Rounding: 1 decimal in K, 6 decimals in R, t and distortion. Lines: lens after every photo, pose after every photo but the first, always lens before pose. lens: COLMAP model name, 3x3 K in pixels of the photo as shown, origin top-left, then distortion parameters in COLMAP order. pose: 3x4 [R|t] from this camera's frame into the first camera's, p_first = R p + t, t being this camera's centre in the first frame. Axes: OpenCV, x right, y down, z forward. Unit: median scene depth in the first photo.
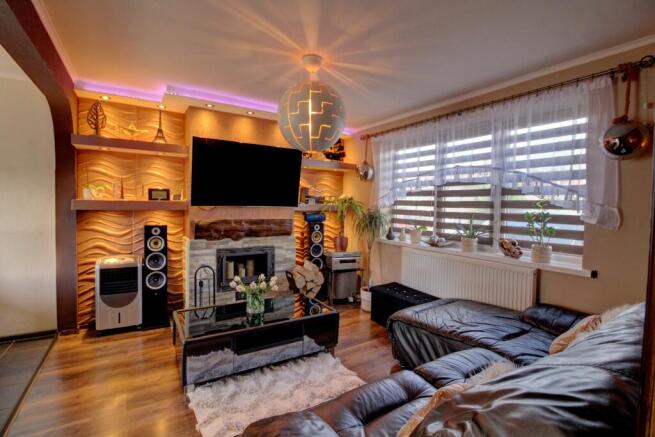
lens RADIAL K [[307.2, 0, 329.6], [0, 307.2, 213.5], [0, 0, 1]] dist [-0.000175, -0.011874]
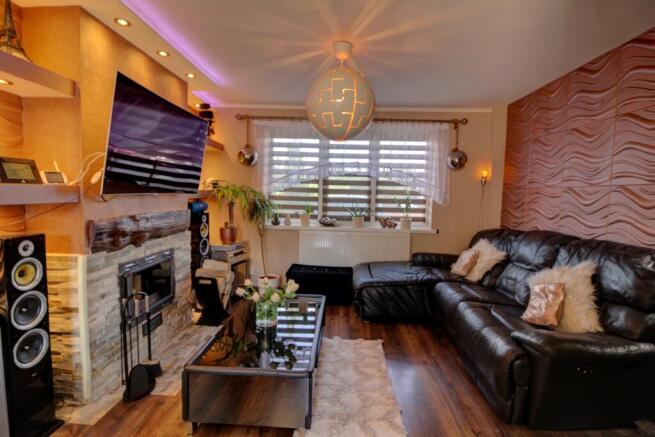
lens RADIAL K [[307.2, 0, 329.6], [0, 307.2, 213.5], [0, 0, 1]] dist [-0.000175, -0.011874]
pose [[0.561902, -0.057702, 0.825189, -0.666116], [0.010703, 0.997988, 0.062497, -0.019644], [-0.827134, -0.026285, 0.561389, 0.336211]]
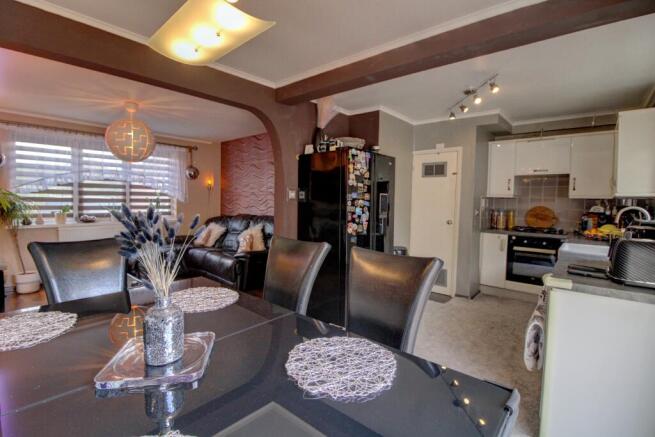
lens RADIAL K [[307.2, 0, 329.6], [0, 307.2, 213.5], [0, 0, 1]] dist [-0.000175, -0.011874]
pose [[-0.289472, -0.065612, 0.954935, -1.369136], [0.005714, 0.997512, 0.070270, -0.029789], [-0.957170, 0.025797, -0.288377, 0.352102]]
